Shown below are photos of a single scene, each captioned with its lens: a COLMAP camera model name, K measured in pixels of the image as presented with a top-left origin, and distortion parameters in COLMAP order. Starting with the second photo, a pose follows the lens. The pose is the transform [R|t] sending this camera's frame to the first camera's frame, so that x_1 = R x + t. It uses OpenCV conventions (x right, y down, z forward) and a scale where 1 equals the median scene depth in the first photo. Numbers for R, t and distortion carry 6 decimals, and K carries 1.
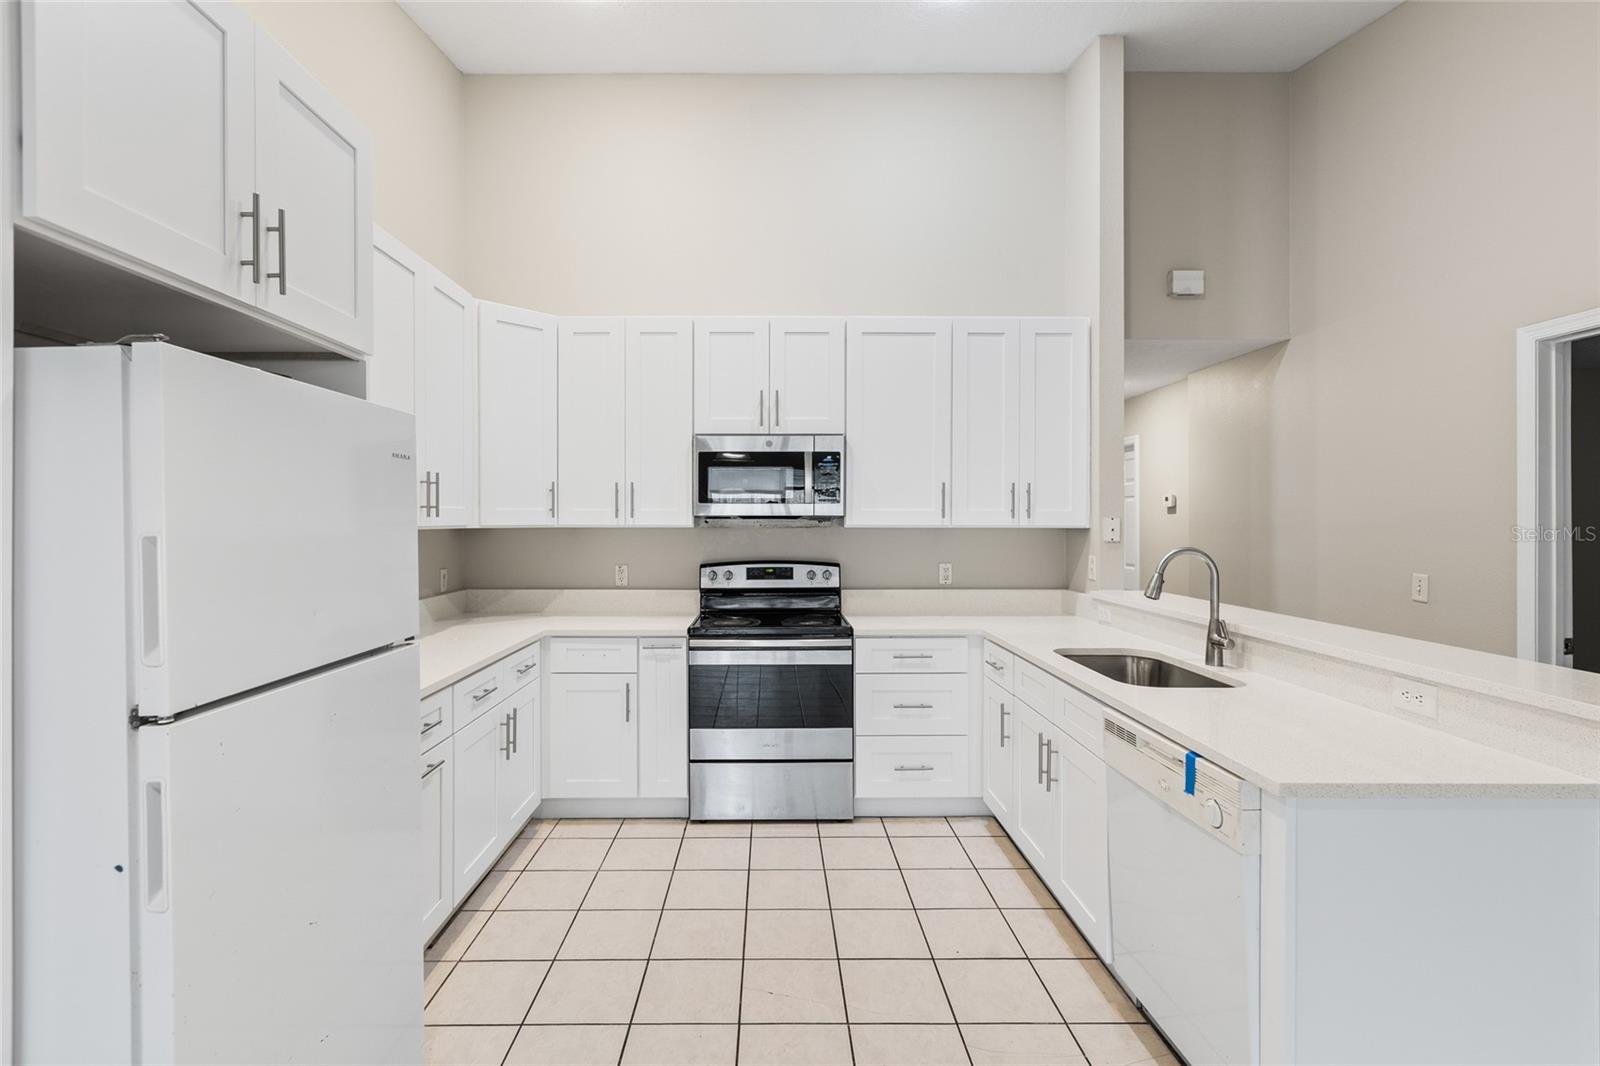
lens RADIAL K [[740.3, 0, 769.0], [0, 740.3, 522.3], [0, 0, 1]] dist [0.000308, 0.000029]
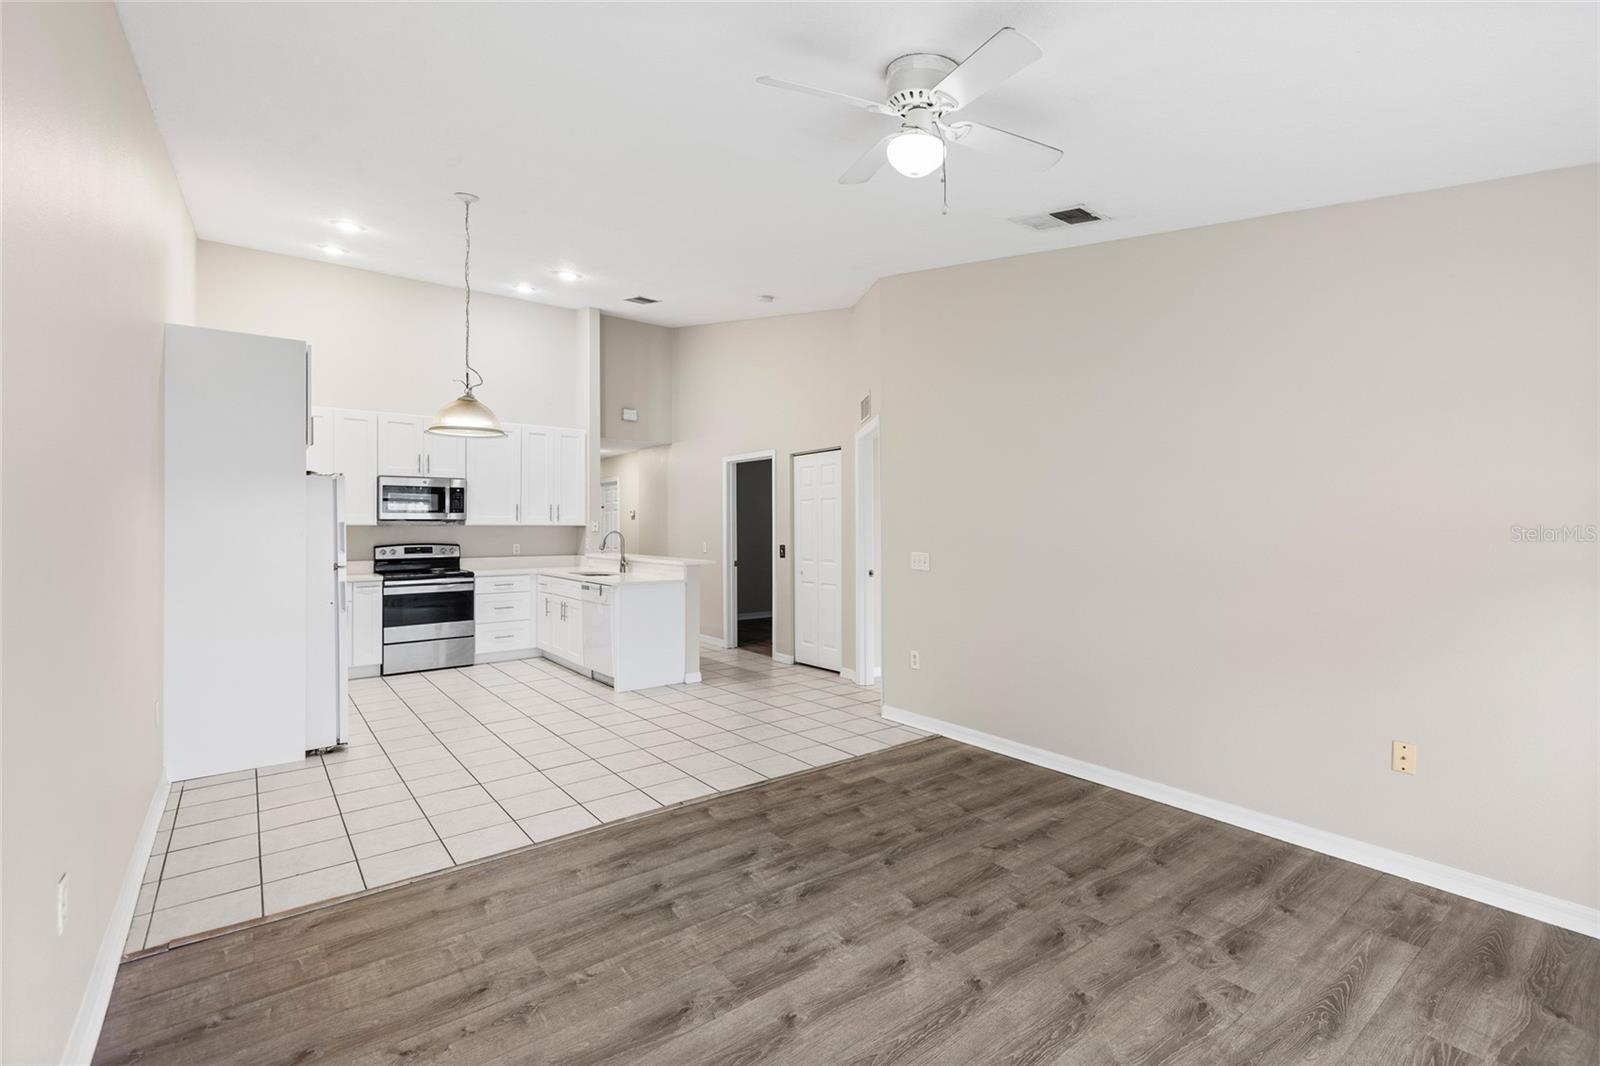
lens RADIAL K [[717.2, 0, 813.2], [0, 717.2, 522.5], [0, 0, 1]] dist [0.000540, -0.000268]
pose [[0.782696, 0.003117, 0.622396, -0.378131], [0.002086, 0.999969, -0.007631, 0.016707], [-0.622400, 0.007271, 0.782665, -1.128032]]
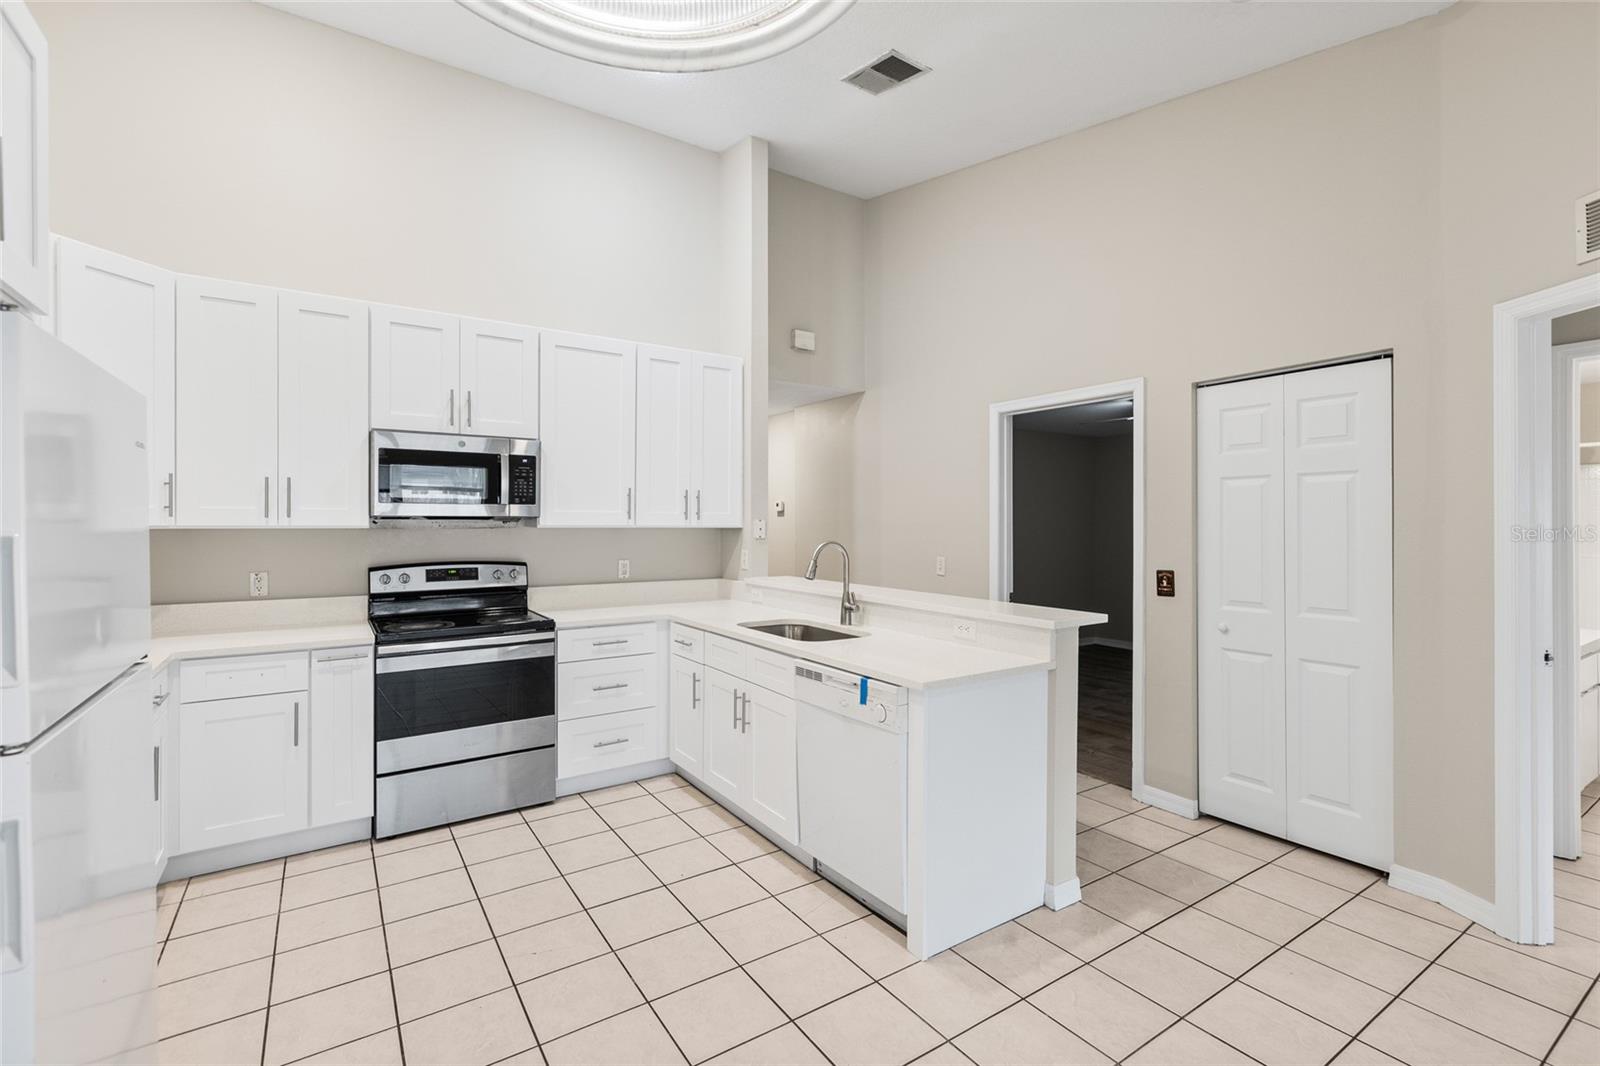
lens RADIAL K [[717.2, 0, 813.2], [0, 717.2, 522.5], [0, 0, 1]] dist [0.000540, -0.000268]
pose [[0.825342, 0.001495, 0.564632, -0.155208], [-0.000625, 0.999998, -0.001734, 0.001082], [-0.564633, 0.001079, 0.825341, -0.063901]]
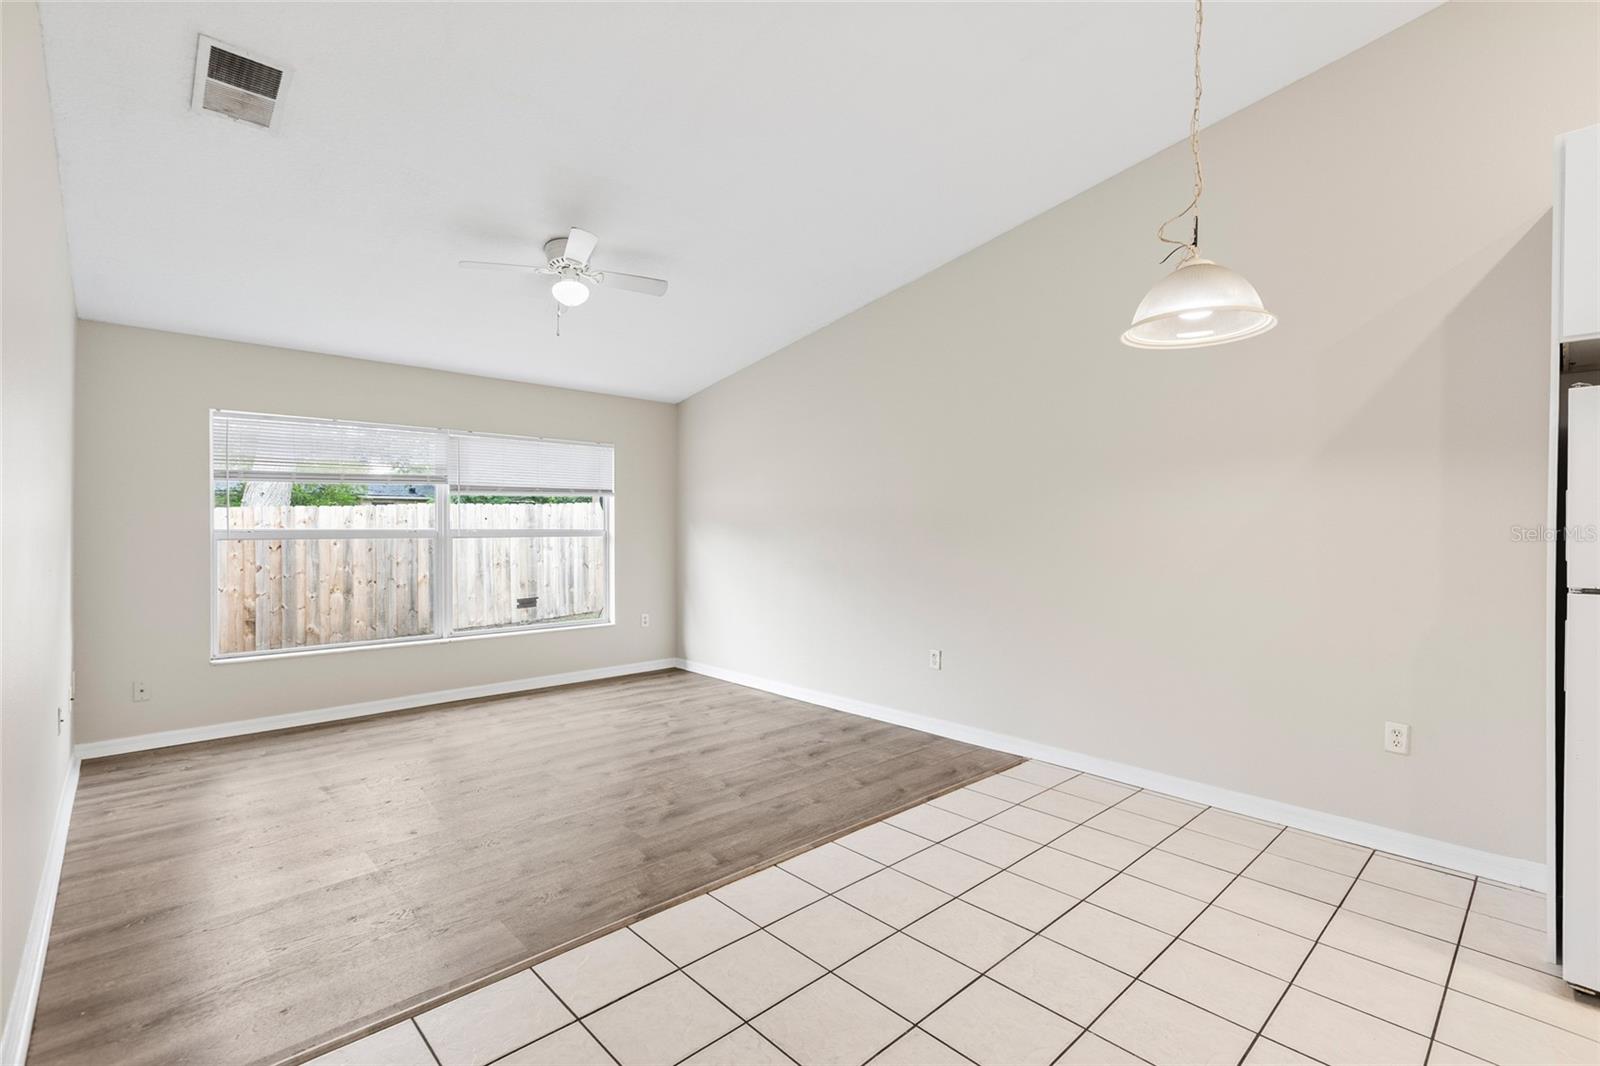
lens RADIAL K [[723.9, 0, 818.9], [0, 723.9, 532.2], [0, 0, 1]] dist [0.001889, 0.000227]
pose [[-0.717321, 0.002079, -0.696739, 0.541607], [-0.003248, 0.999975, 0.006327, 0.034591], [0.696735, 0.006802, -0.717297, 0.294935]]
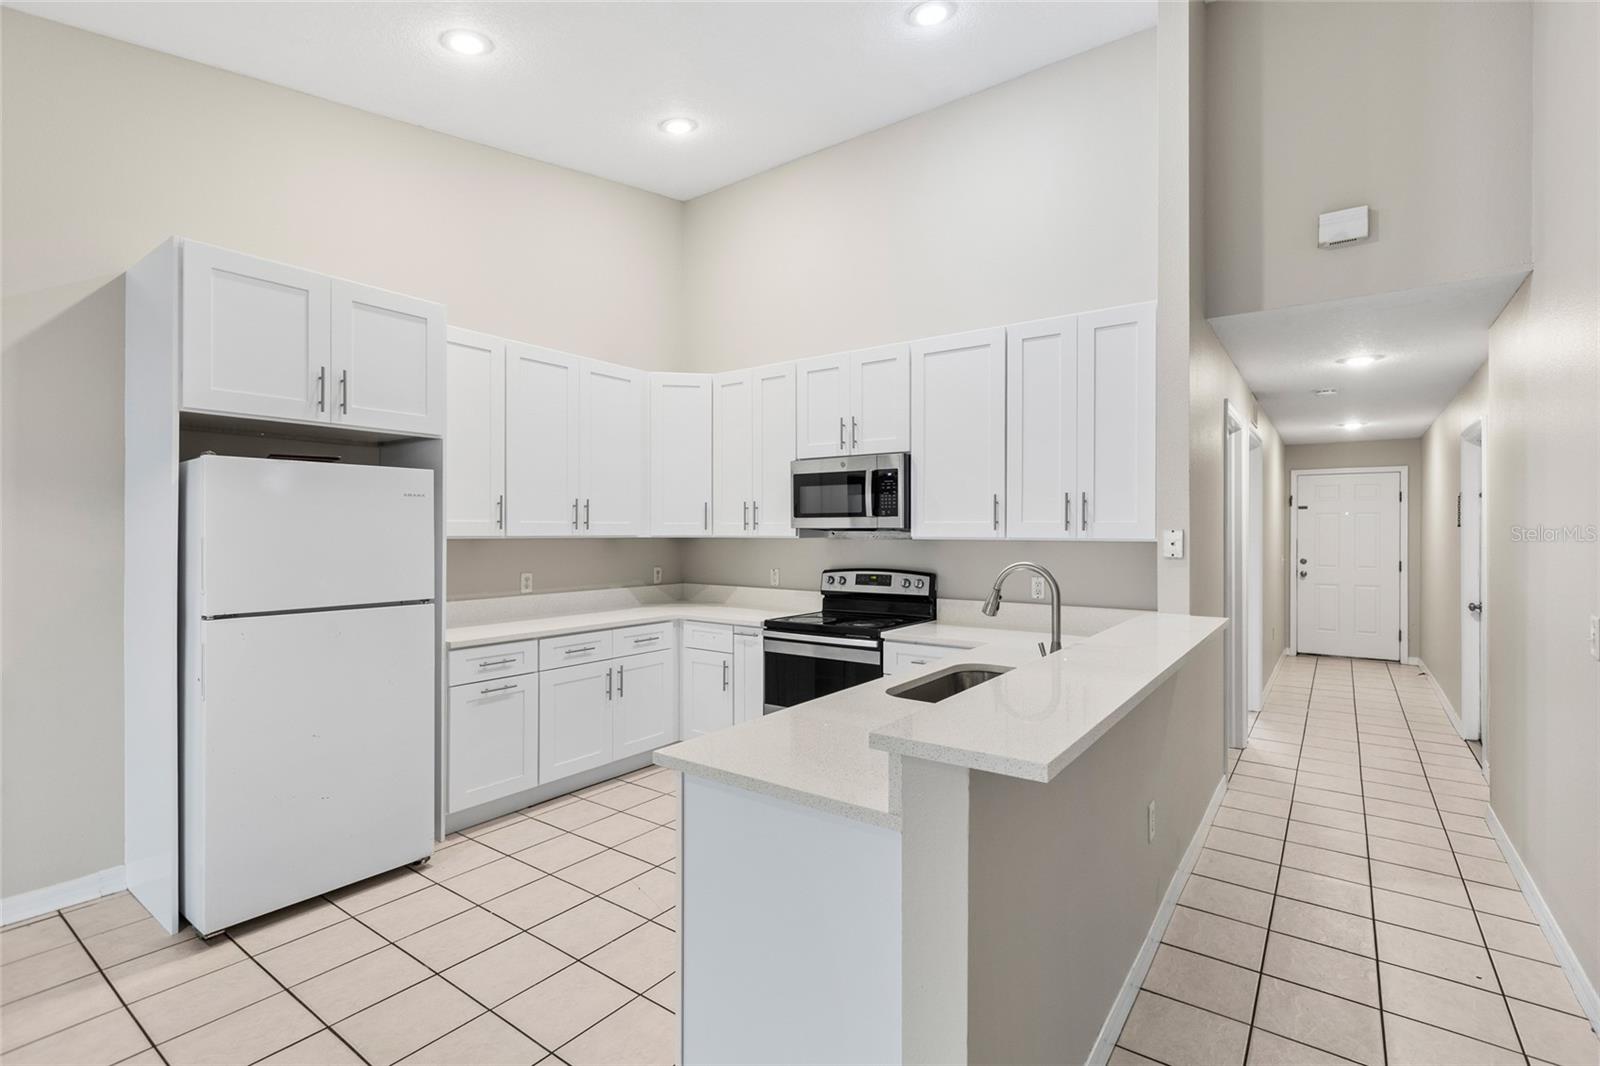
lens RADIAL K [[723.9, 0, 818.9], [0, 723.9, 532.2], [0, 0, 1]] dist [0.001889, 0.000227]
pose [[0.817243, 0.001665, -0.576291, 0.613733], [-0.002721, 0.999996, -0.000971, -0.001534], [0.576287, 0.002362, 0.817244, 0.074274]]
